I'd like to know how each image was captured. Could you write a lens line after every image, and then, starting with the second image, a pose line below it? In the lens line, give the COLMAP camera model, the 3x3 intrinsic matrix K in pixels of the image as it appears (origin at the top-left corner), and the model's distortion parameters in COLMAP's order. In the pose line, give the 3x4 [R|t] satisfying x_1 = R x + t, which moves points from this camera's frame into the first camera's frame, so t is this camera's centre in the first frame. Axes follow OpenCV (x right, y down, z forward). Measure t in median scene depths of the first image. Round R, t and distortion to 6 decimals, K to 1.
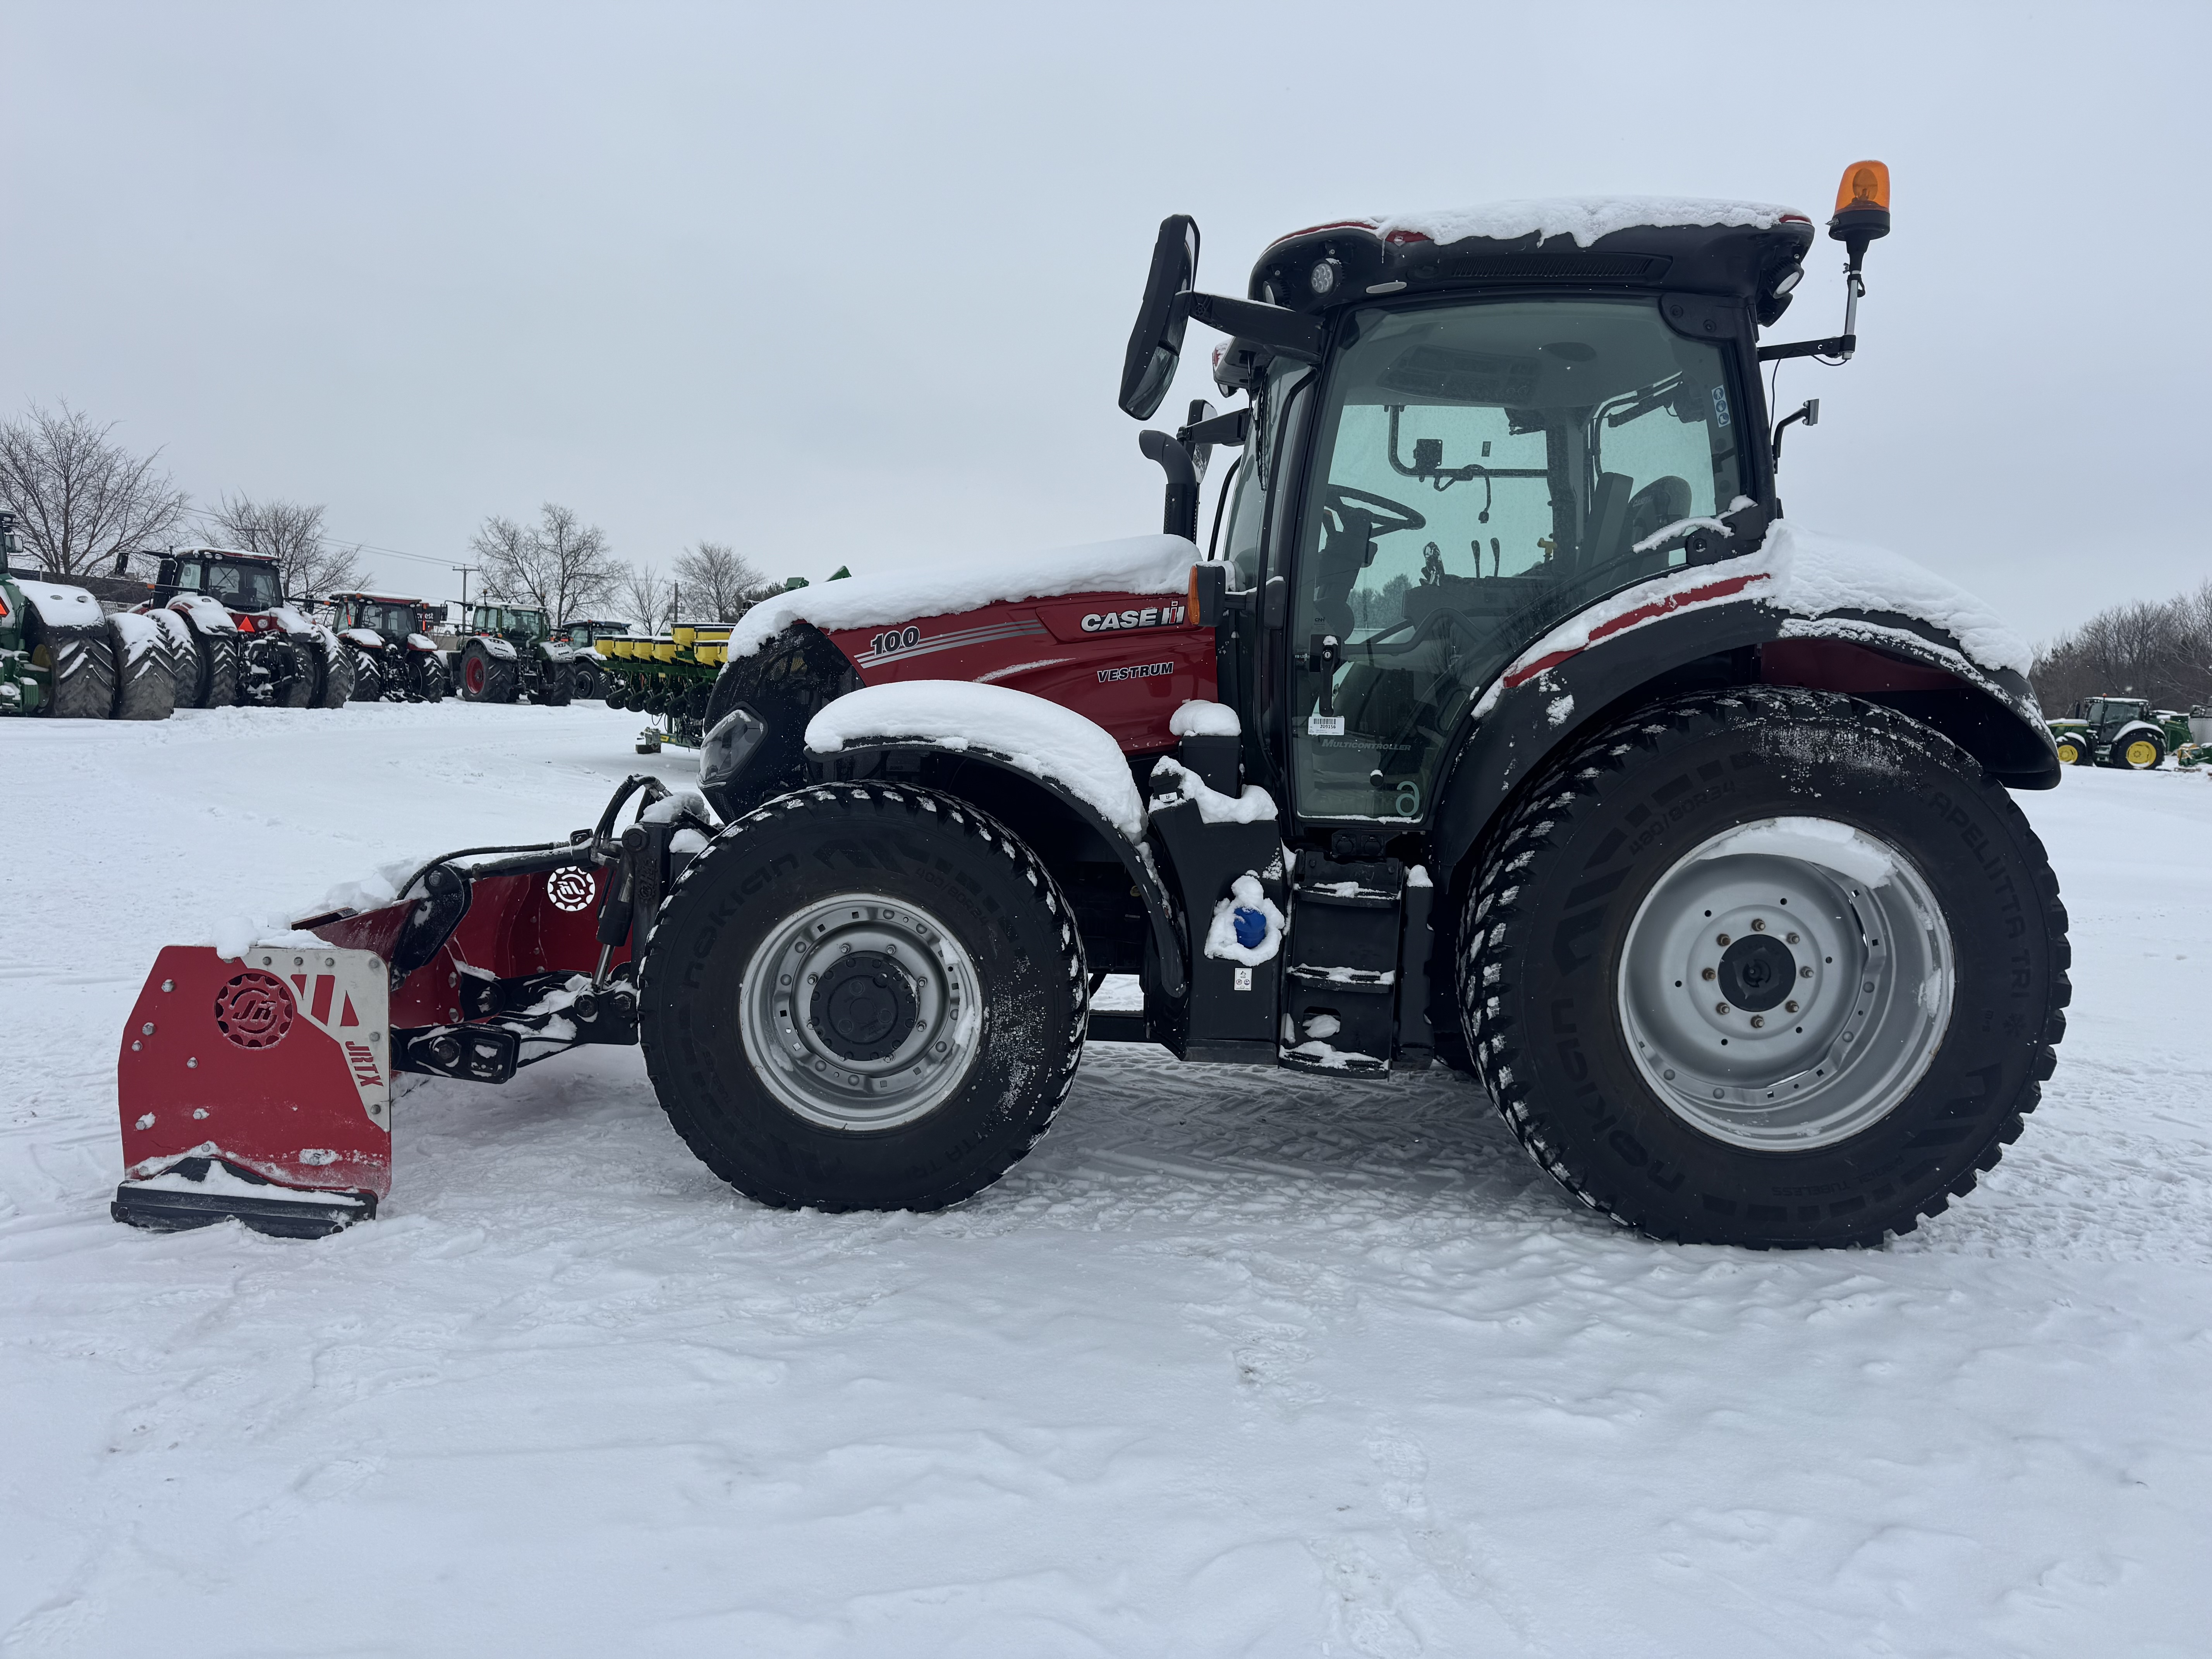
lens RADIAL K [[1598.7, 0, 1098.9], [0, 1598.7, 839.4], [0, 0, 1]] dist [0.137370, -0.248146]
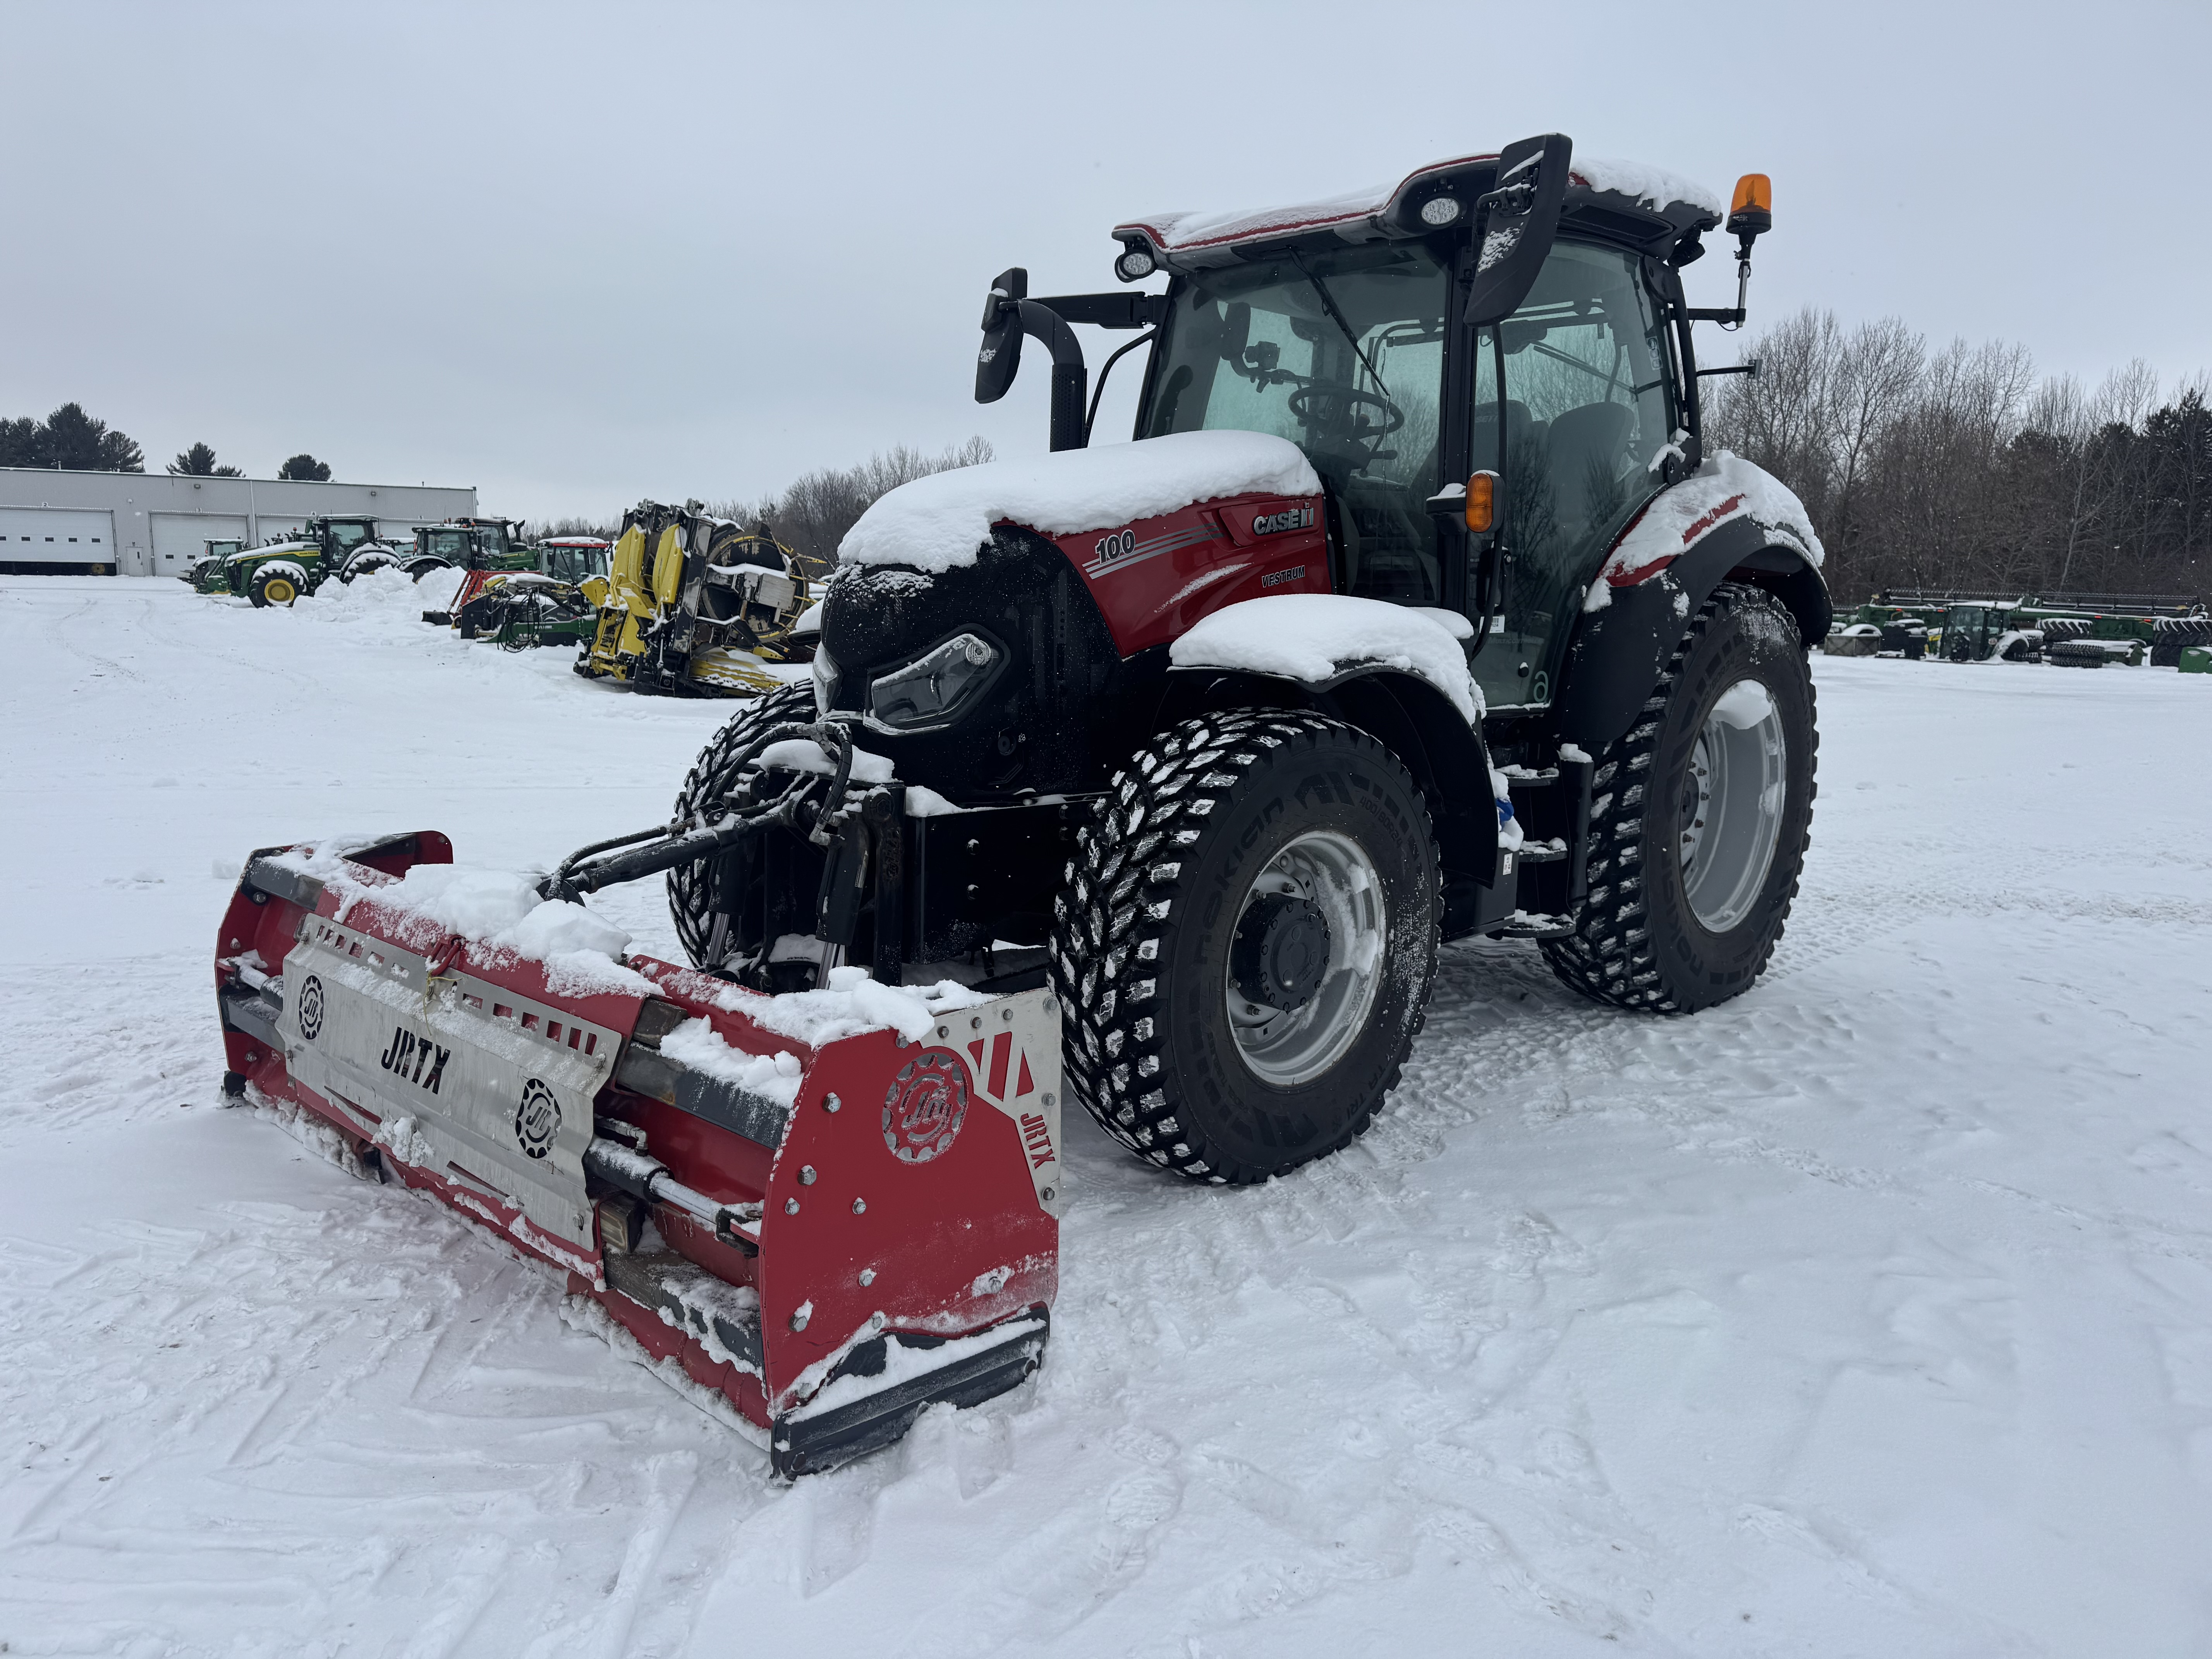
lens RADIAL K [[1598.7, 0, 1098.9], [0, 1598.7, 839.4], [0, 0, 1]] dist [0.137370, -0.248146]
pose [[0.696785, -0.135330, 0.704398, -0.905346], [0.071972, 0.990275, 0.119059, -0.082259], [-0.713660, -0.032261, 0.699749, 0.452198]]
